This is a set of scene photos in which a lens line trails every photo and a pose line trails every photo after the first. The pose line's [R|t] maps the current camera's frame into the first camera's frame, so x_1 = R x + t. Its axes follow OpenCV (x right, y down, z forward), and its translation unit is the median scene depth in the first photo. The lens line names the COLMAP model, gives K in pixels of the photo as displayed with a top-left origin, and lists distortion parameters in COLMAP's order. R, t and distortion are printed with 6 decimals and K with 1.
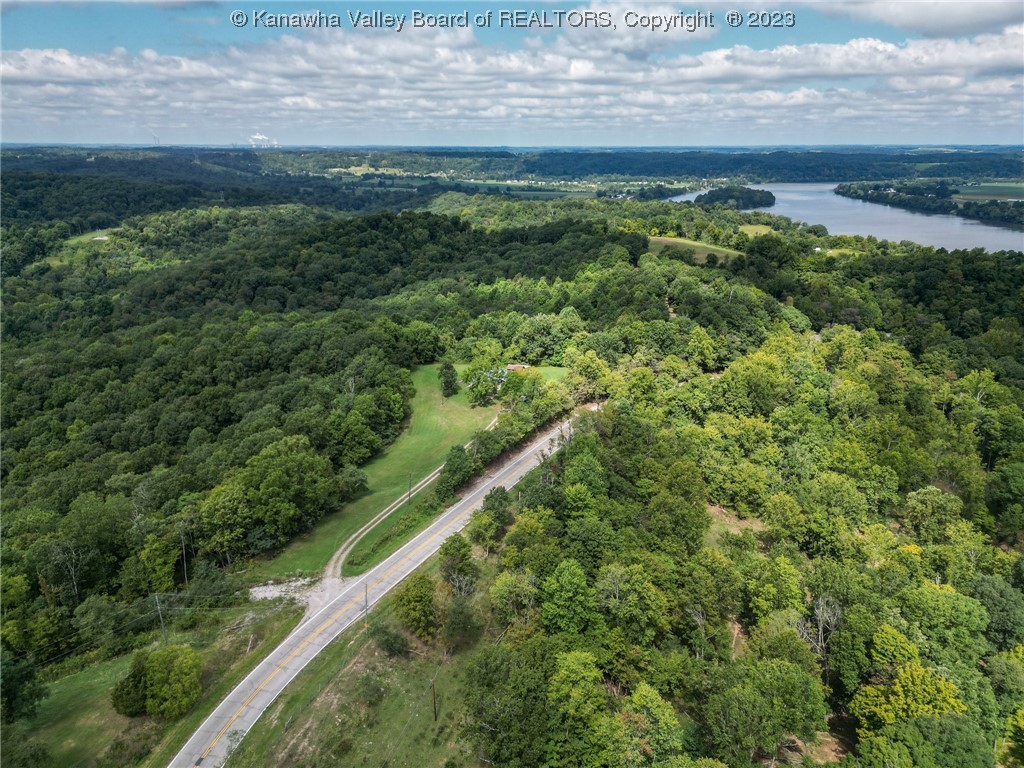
lens RADIAL K [[720.6, 0, 512.0], [0, 720.6, 384.0], [0, 0, 1]] dist [0.073121, -0.073262]
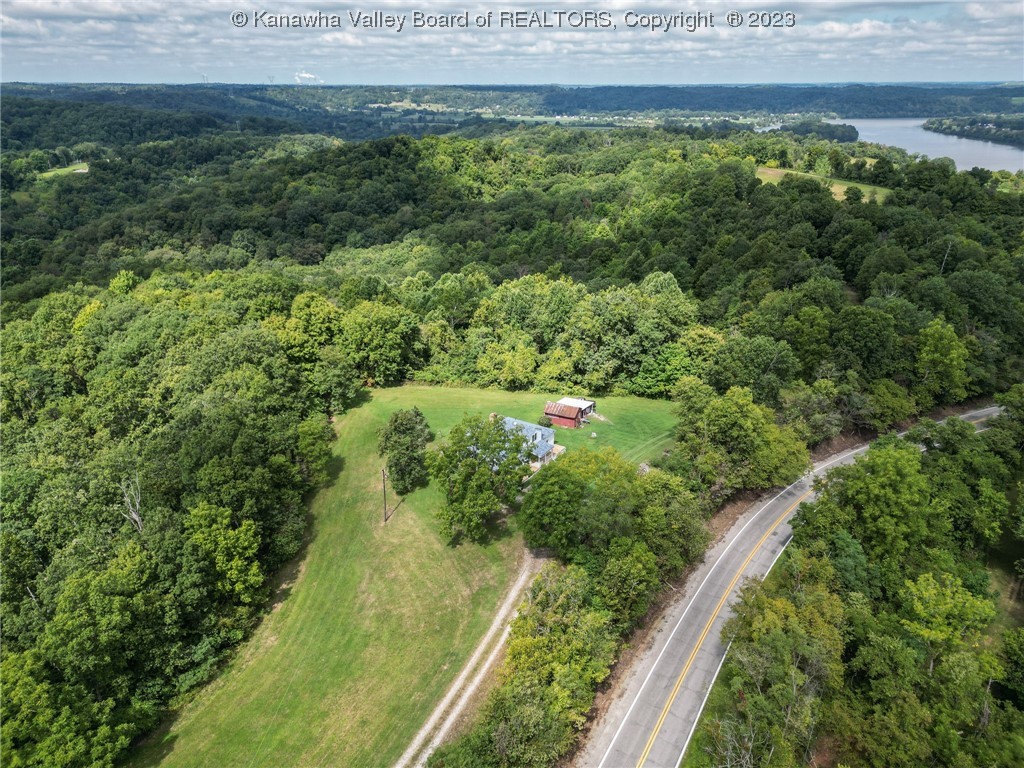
lens RADIAL K [[720.6, 0, 512.0], [0, 720.6, 384.0], [0, 0, 1]] dist [0.073121, -0.073262]
pose [[0.997960, 0.022282, -0.059830, -0.000172], [-0.017841, 0.997116, 0.073770, -0.029377], [0.061301, -0.072552, 0.995479, 0.211366]]
